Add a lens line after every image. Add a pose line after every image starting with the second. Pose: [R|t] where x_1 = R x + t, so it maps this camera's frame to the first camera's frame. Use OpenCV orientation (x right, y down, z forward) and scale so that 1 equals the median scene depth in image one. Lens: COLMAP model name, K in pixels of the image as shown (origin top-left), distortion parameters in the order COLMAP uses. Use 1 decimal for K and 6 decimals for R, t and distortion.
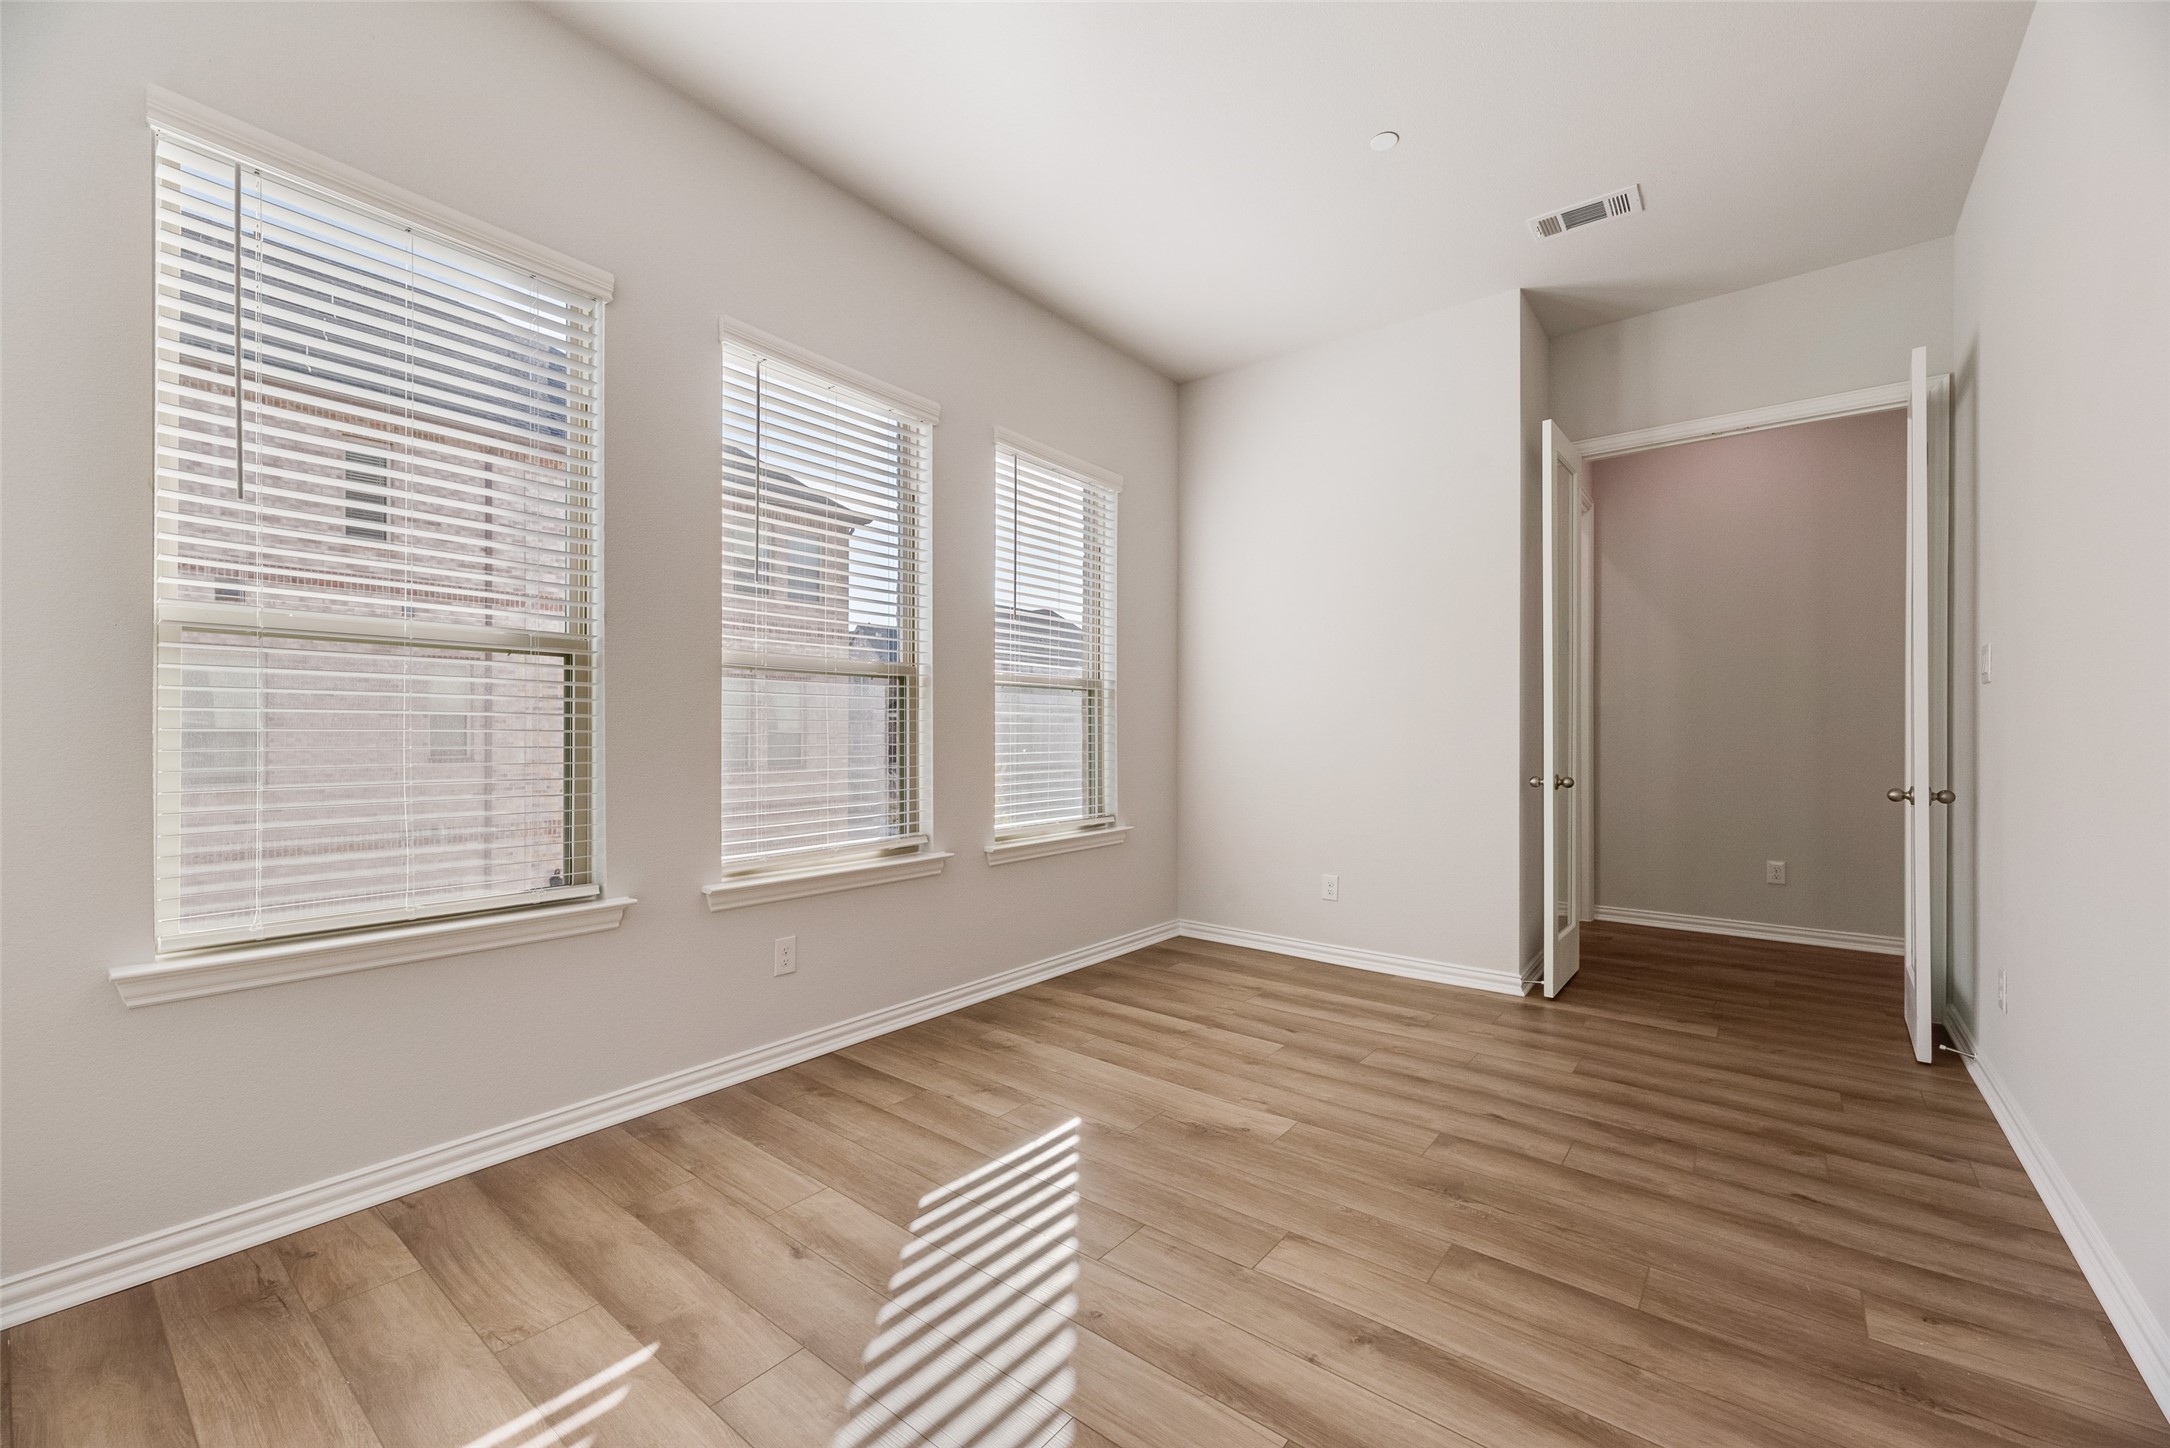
lens RADIAL K [[864.7, 0, 1089.0], [0, 864.7, 730.6], [0, 0, 1]] dist [0.003752, -0.000359]
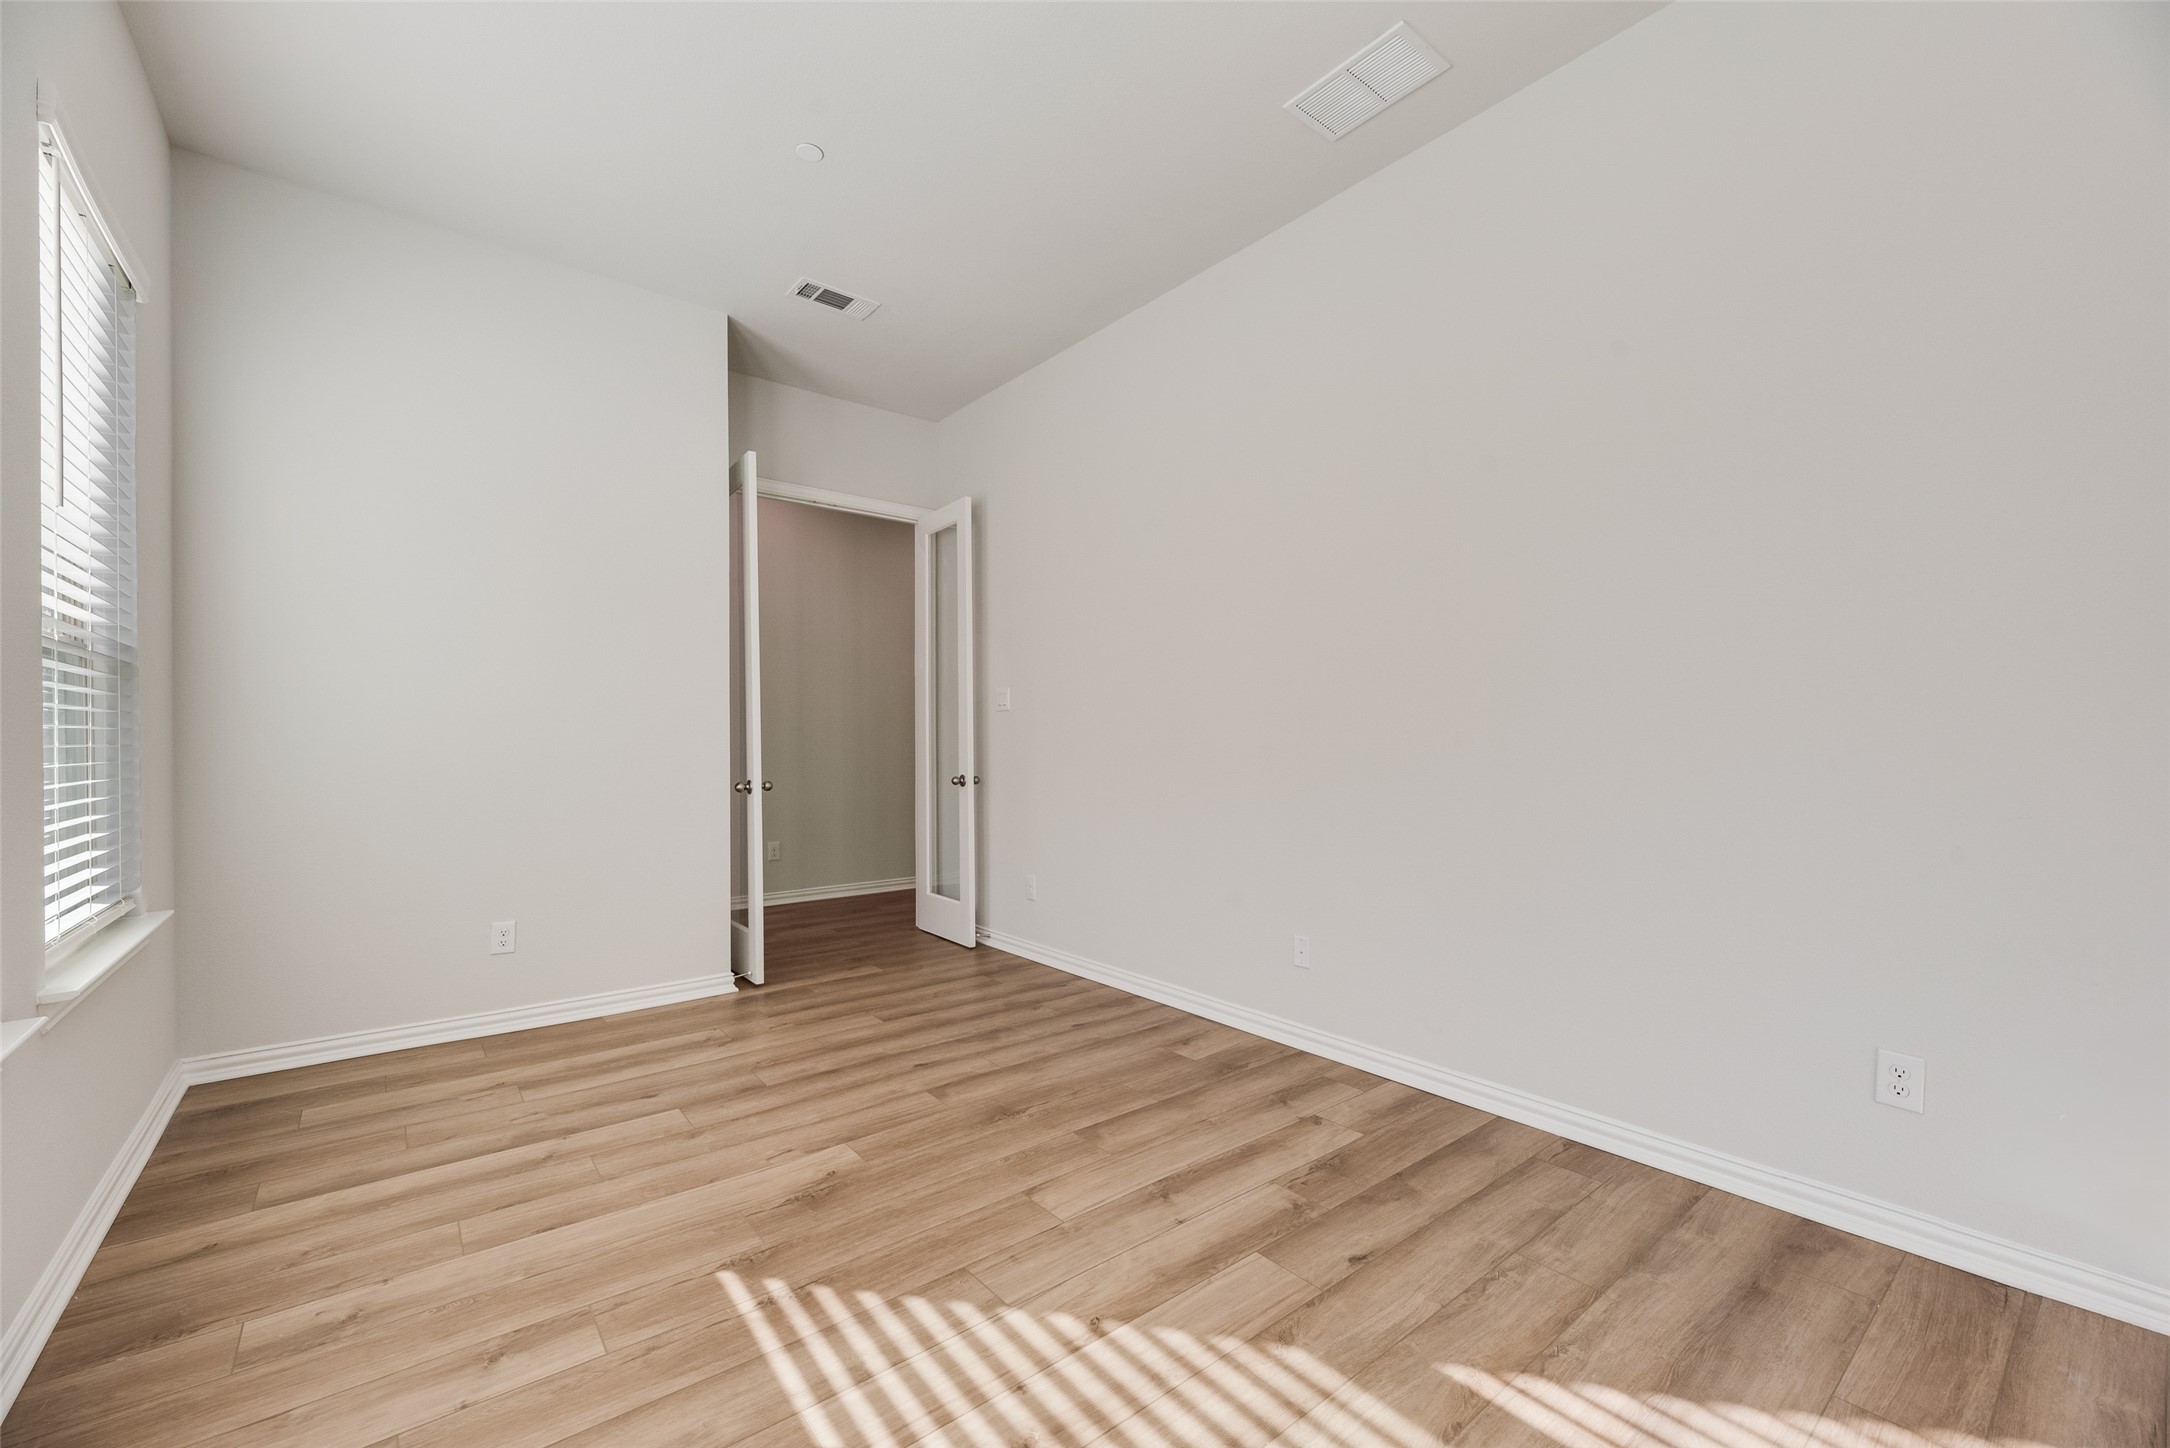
lens RADIAL K [[864.7, 0, 1089.0], [0, 864.7, 730.6], [0, 0, 1]] dist [0.003752, -0.000359]
pose [[0.227814, 0.009062, 0.973663, -0.545773], [-0.000473, 0.999958, -0.009196, -0.001635], [-0.973705, 0.001635, 0.227809, 0.432978]]
